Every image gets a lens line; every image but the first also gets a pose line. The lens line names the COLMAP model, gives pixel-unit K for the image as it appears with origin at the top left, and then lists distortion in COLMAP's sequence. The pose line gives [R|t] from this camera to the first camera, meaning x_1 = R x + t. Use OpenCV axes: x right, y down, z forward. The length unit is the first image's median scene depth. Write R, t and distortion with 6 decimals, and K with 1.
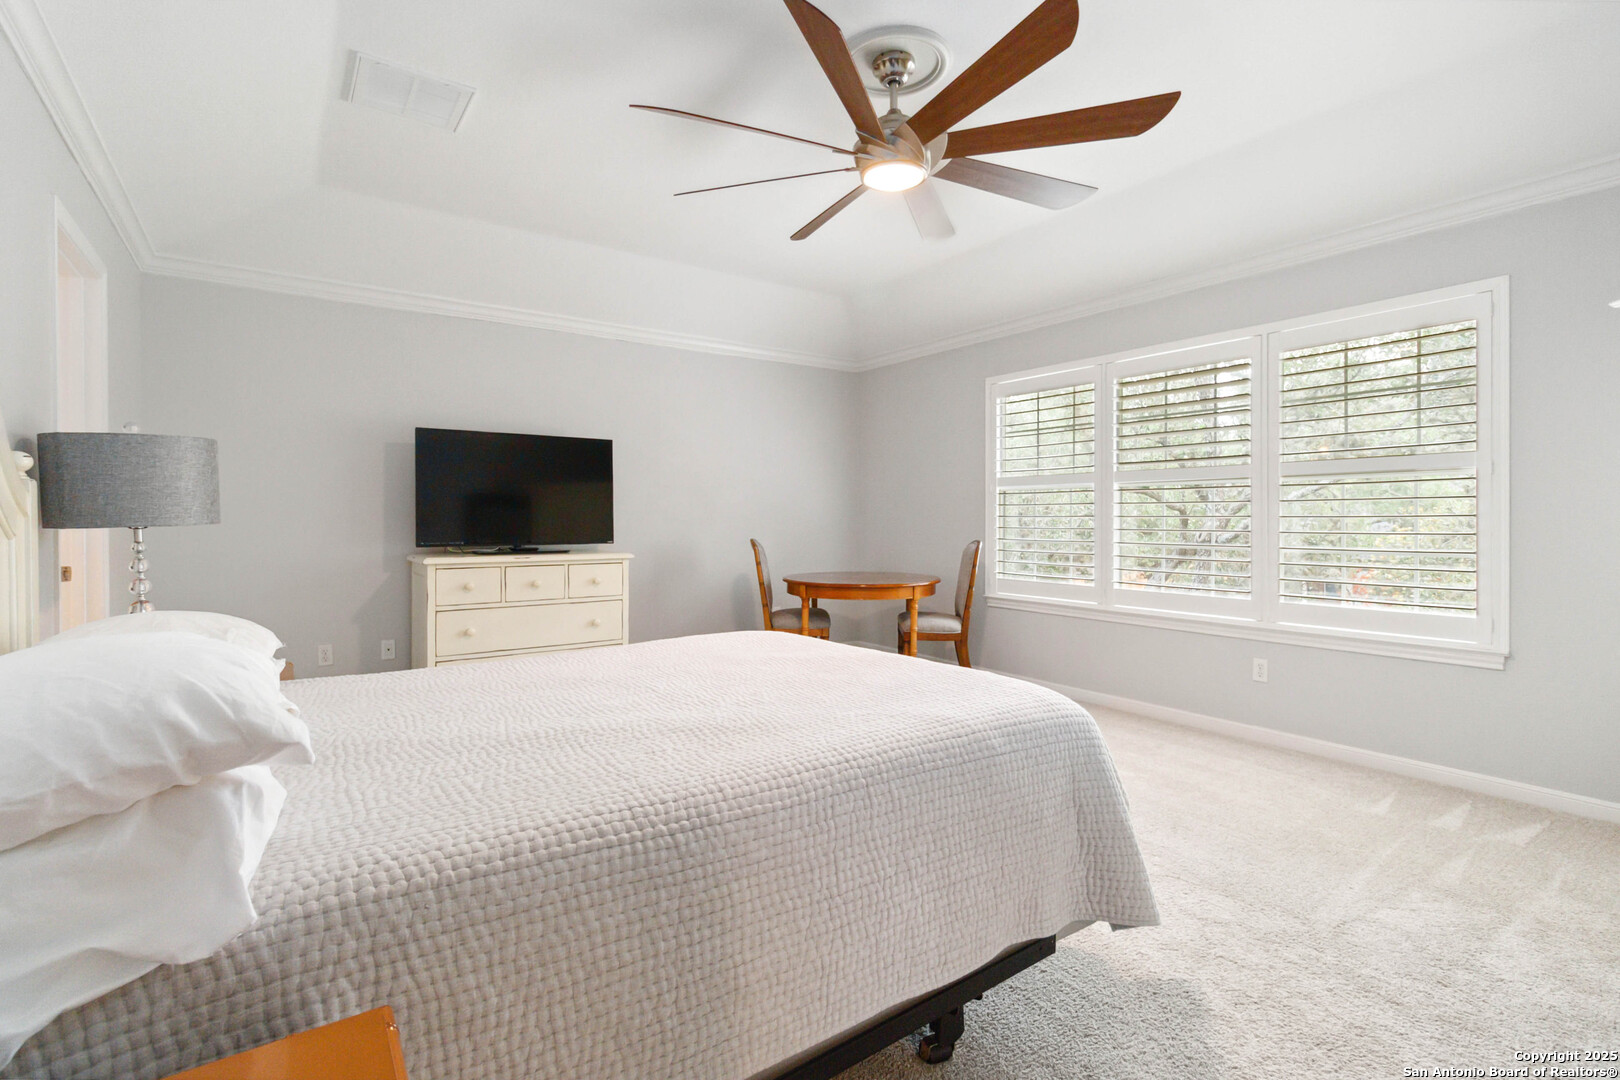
lens RADIAL K [[751.6, 0, 811.1], [0, 751.6, 524.9], [0, 0, 1]] dist [0.000721, 0.000058]
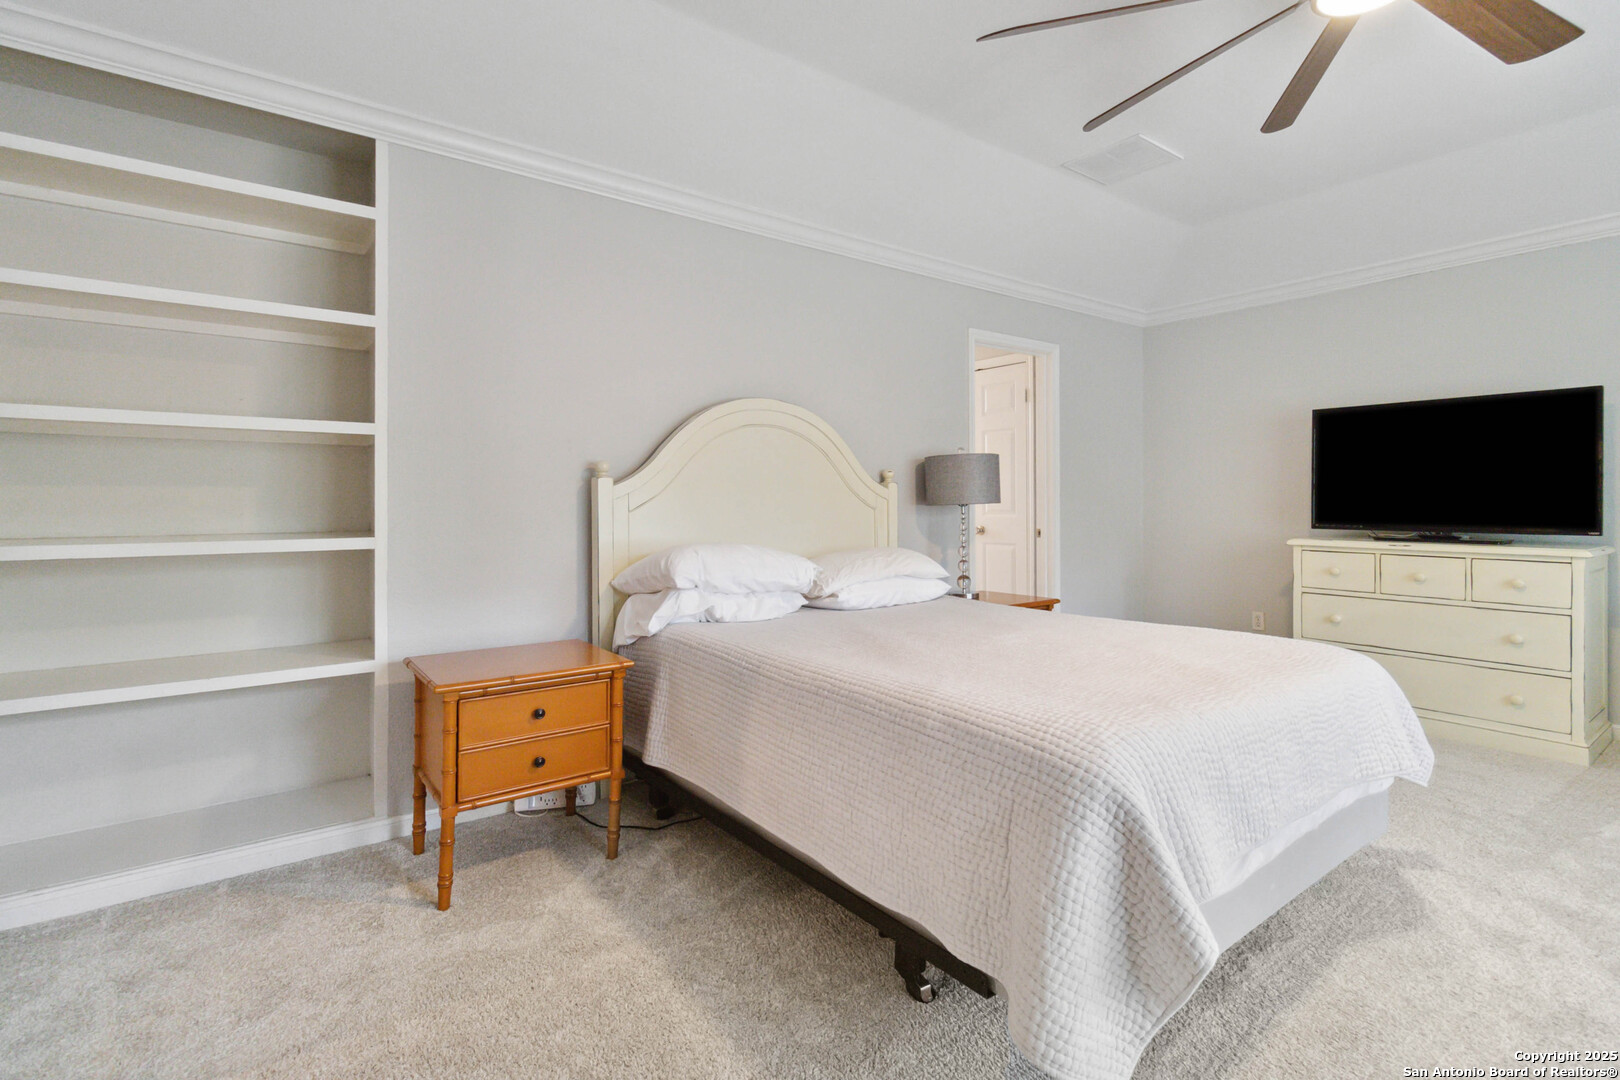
lens RADIAL K [[751.6, 0, 811.1], [0, 751.6, 524.9], [0, 0, 1]] dist [0.000721, 0.000058]
pose [[0.021563, 0.034284, -0.999179, 0.475475], [-0.004891, 0.999404, 0.034186, -0.006283], [0.999756, 0.004150, 0.021718, 0.306936]]
